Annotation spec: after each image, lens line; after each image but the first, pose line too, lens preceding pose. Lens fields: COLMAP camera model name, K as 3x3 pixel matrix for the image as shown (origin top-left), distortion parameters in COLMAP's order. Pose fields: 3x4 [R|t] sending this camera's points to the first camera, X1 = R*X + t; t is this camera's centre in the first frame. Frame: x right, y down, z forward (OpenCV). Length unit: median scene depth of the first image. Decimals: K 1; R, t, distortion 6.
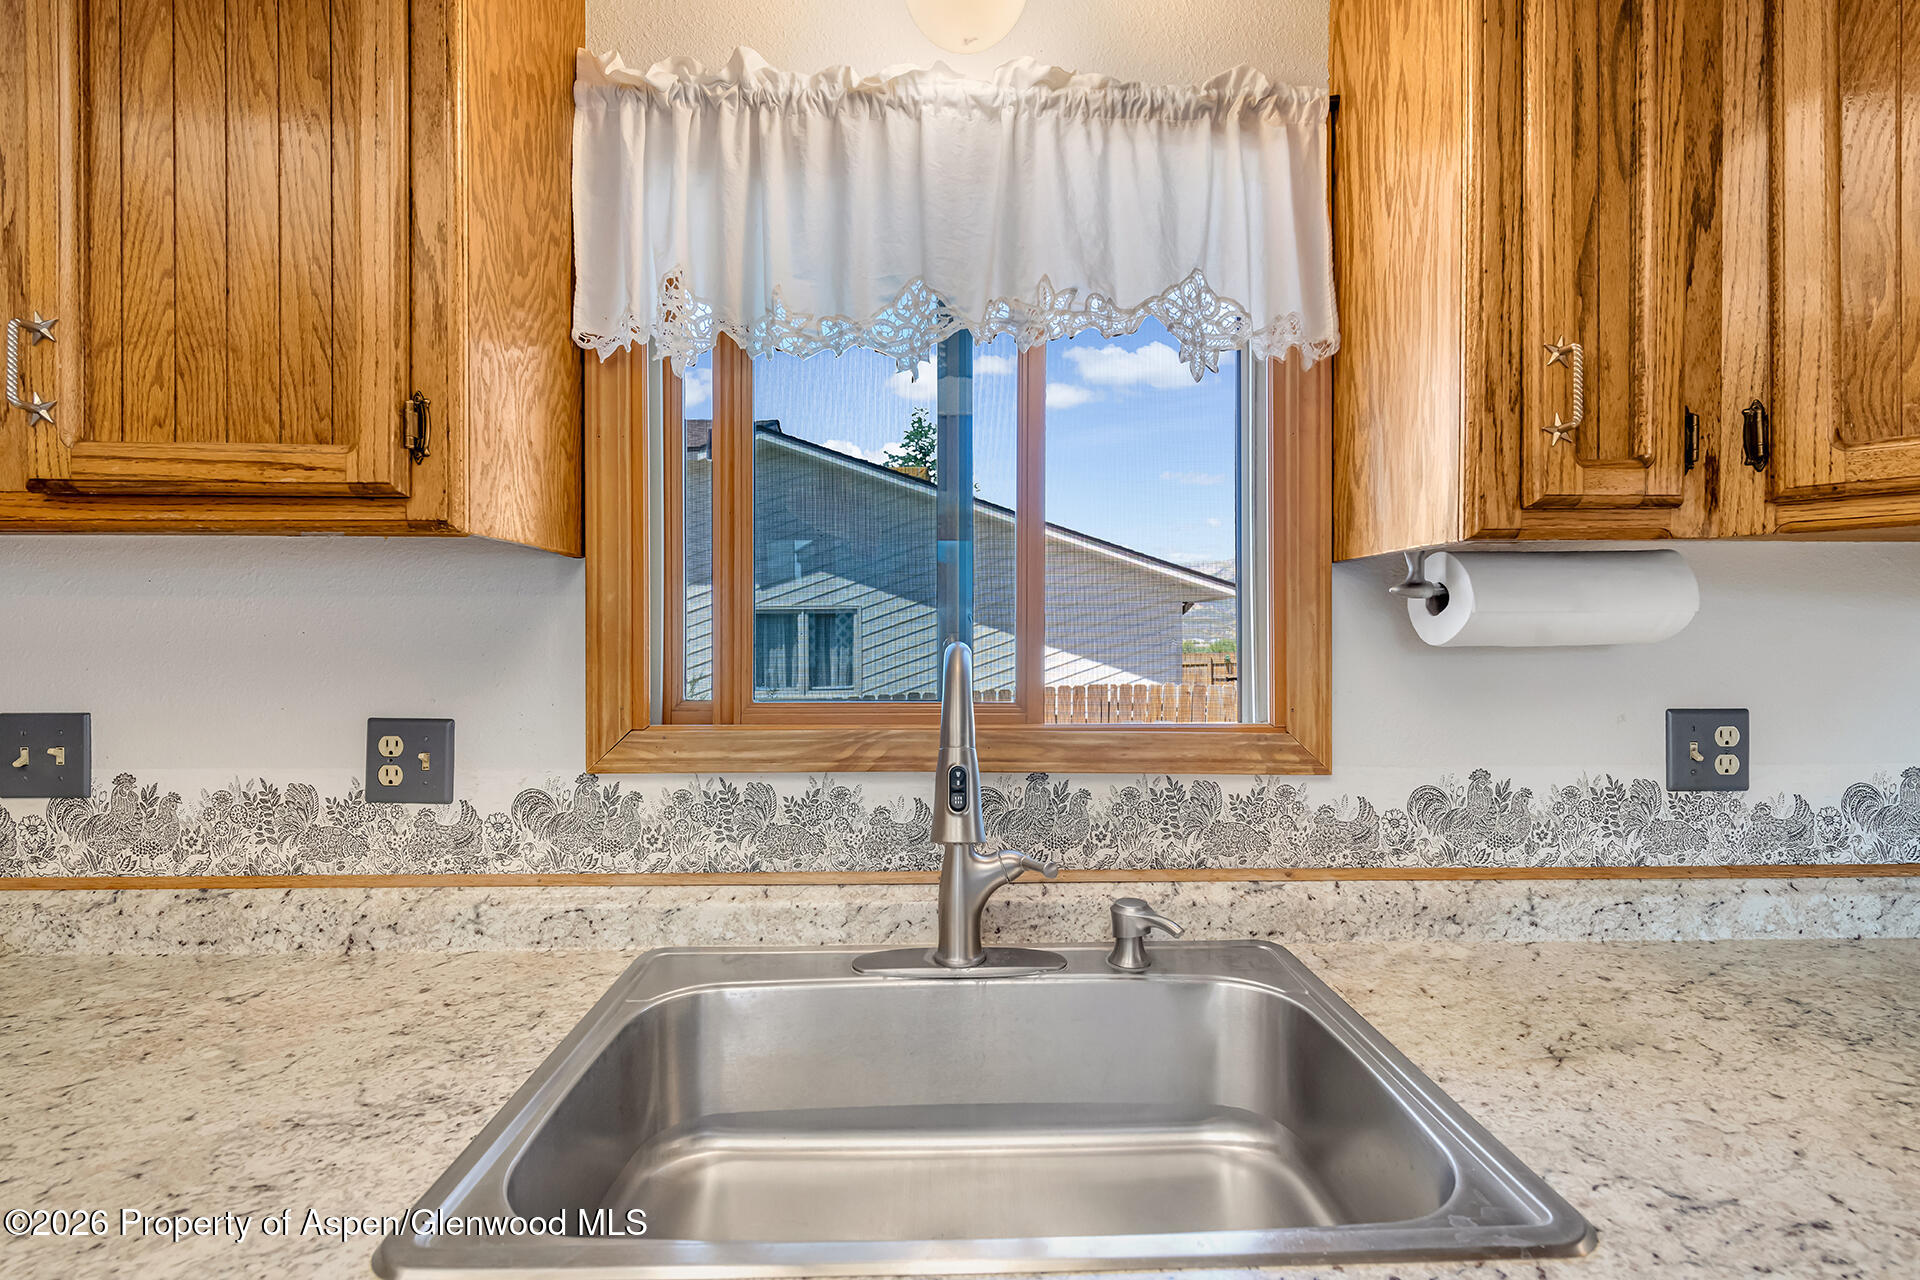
lens RADIAL K [[922.8, 0, 977.5], [0, 922.8, 633.4], [0, 0, 1]] dist [0.000380, -0.001236]
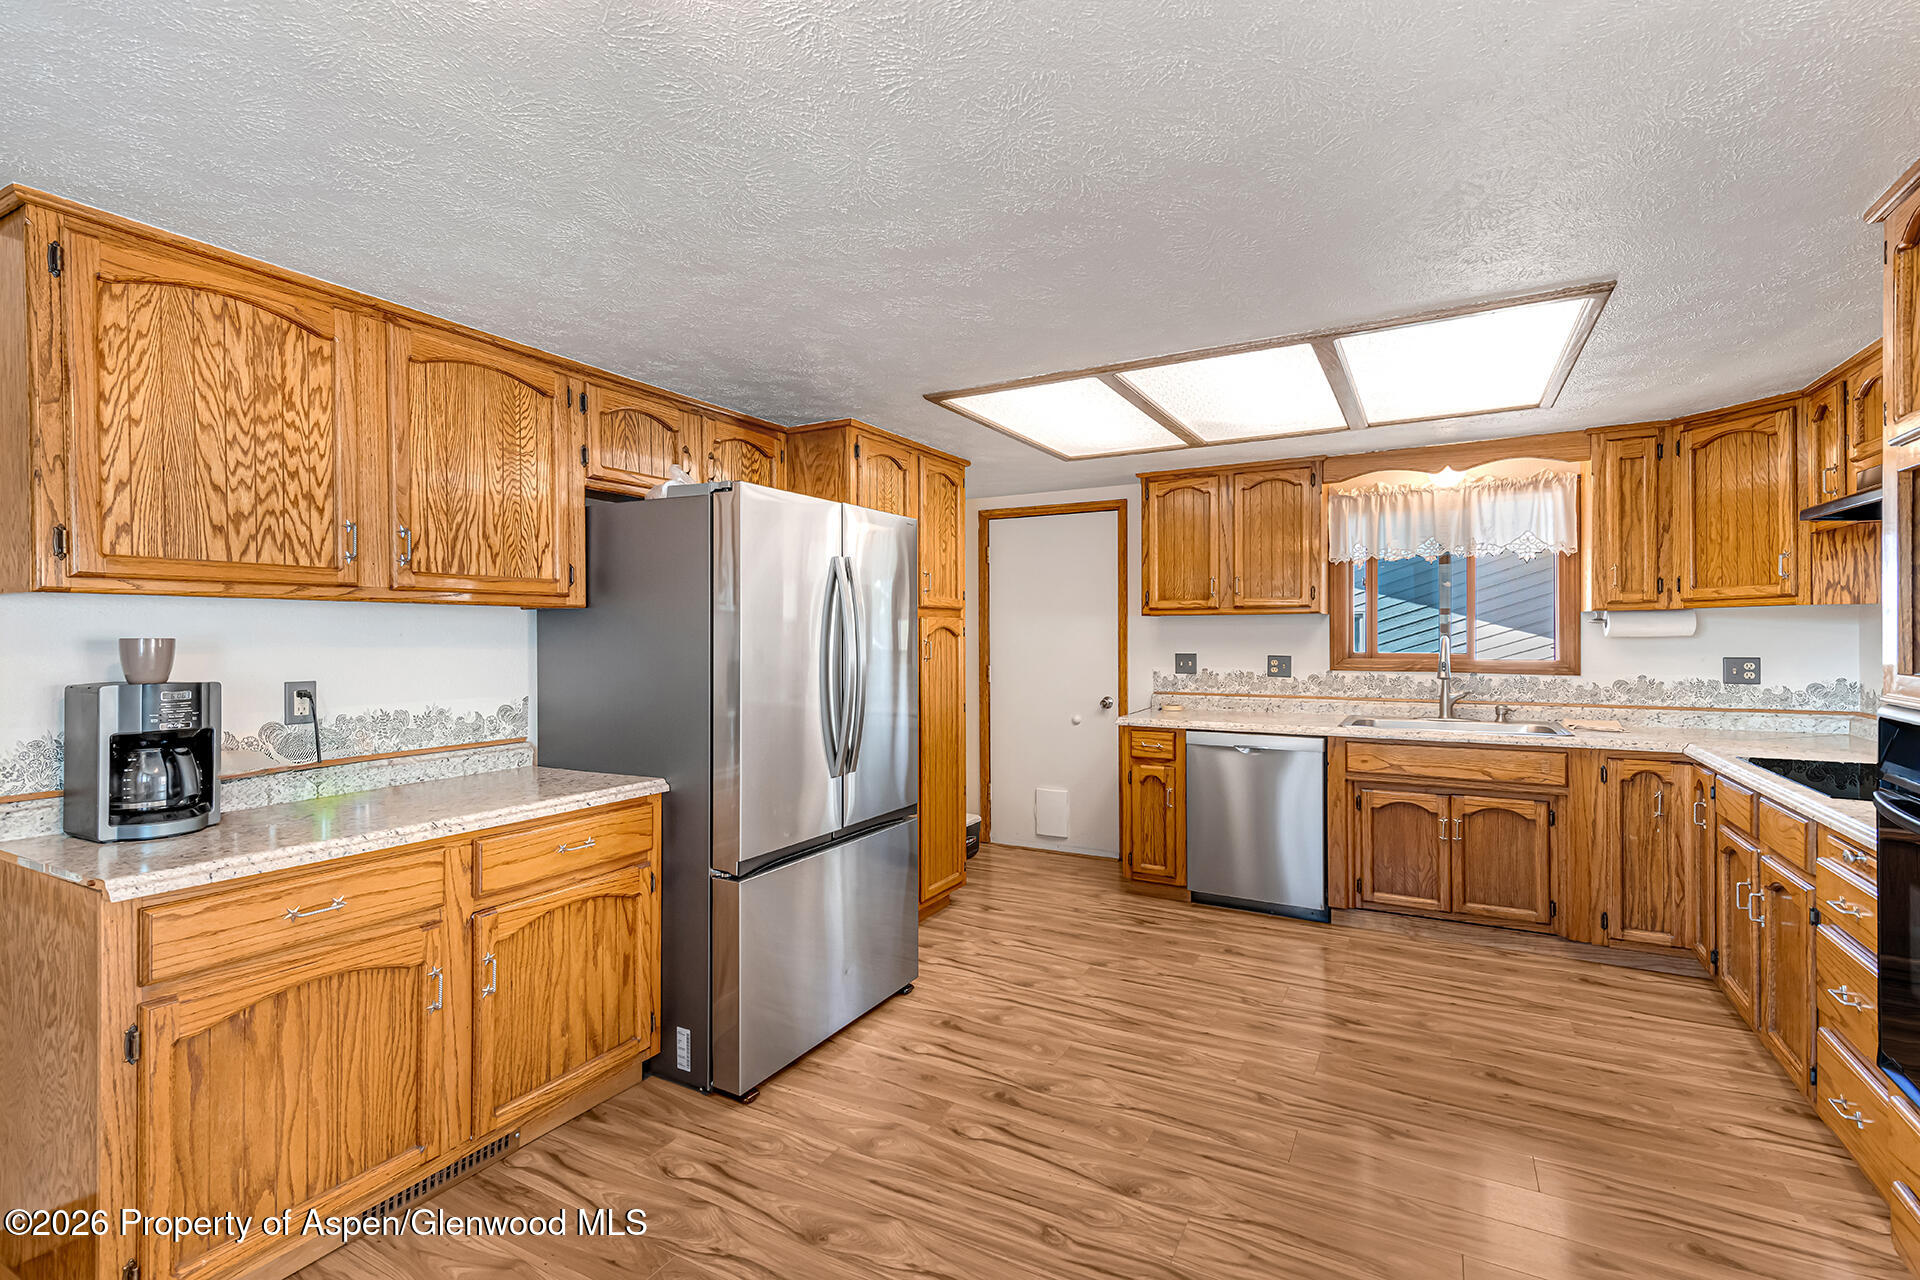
lens RADIAL K [[848.6, 0, 889.9], [0, 848.6, 639.8], [0, 0, 1]] dist [0.018768, -0.000293]
pose [[0.795268, 0.000279, -0.606257, 0.282062], [0.005726, 0.999952, 0.007971, -0.015845], [0.606230, -0.009811, 0.795229, -3.023632]]
